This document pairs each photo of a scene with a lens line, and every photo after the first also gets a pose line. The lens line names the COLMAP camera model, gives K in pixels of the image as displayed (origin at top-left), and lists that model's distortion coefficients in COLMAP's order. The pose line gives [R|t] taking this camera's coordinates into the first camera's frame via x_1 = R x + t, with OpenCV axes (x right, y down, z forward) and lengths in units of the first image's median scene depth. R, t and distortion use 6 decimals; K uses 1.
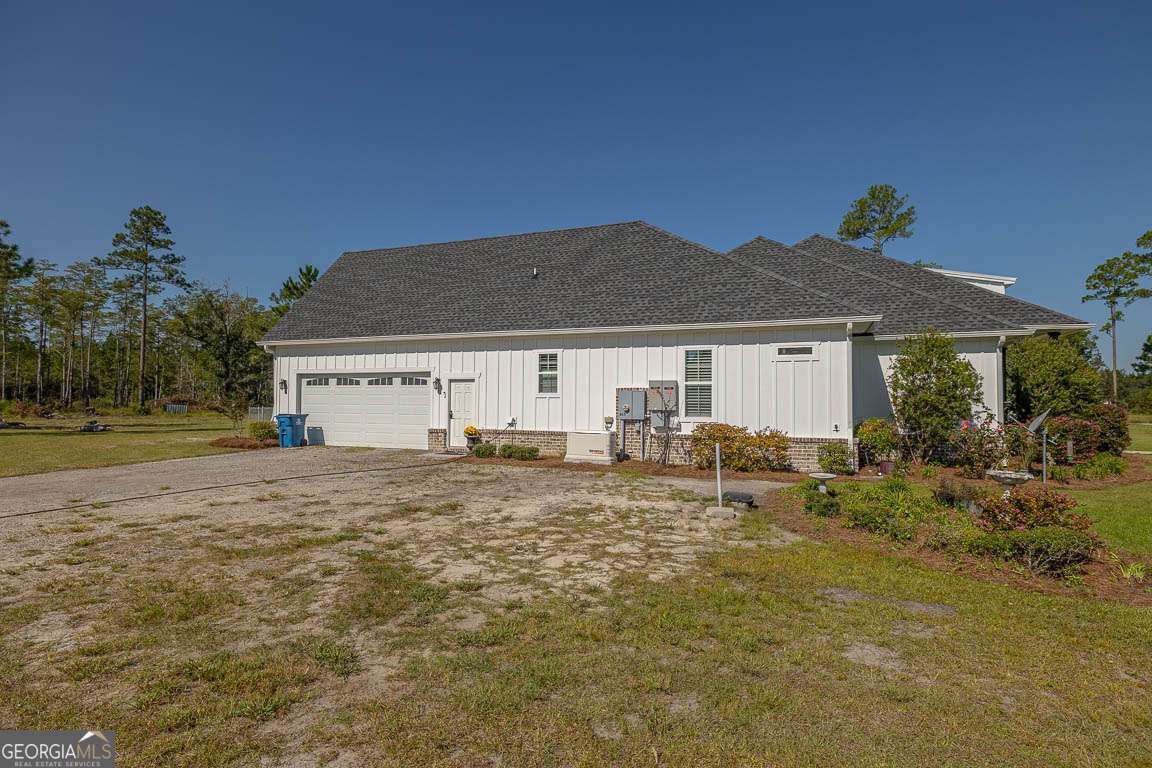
lens RADIAL K [[606.3, 0, 574.9], [0, 606.3, 390.2], [0, 0, 1]] dist [0.003669, 0.000128]
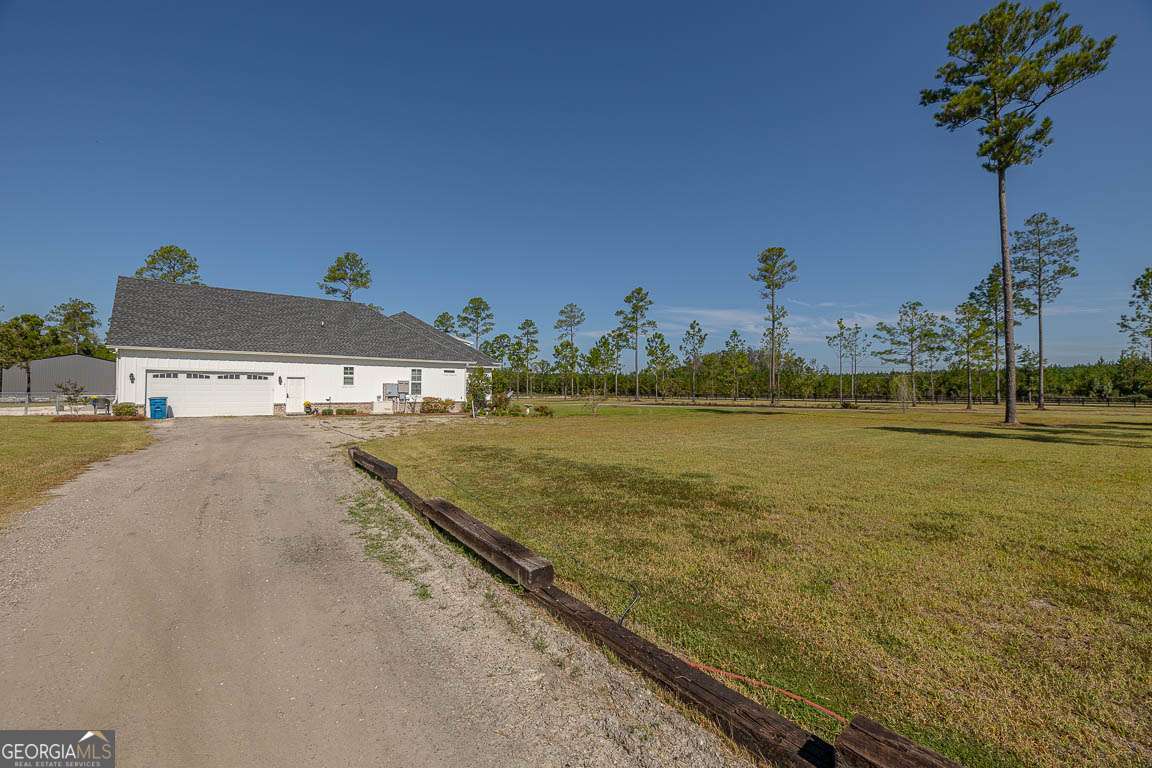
lens RADIAL K [[483.5, 0, 576.0], [0, 483.5, 385.8], [0, 0, 1]] dist [-0.001937, -0.000724]
pose [[0.526234, 0.010270, 0.850278, -1.076133], [-0.012196, 0.999915, -0.004529, 0.005397], [-0.850252, -0.007987, 0.526315, -0.606389]]
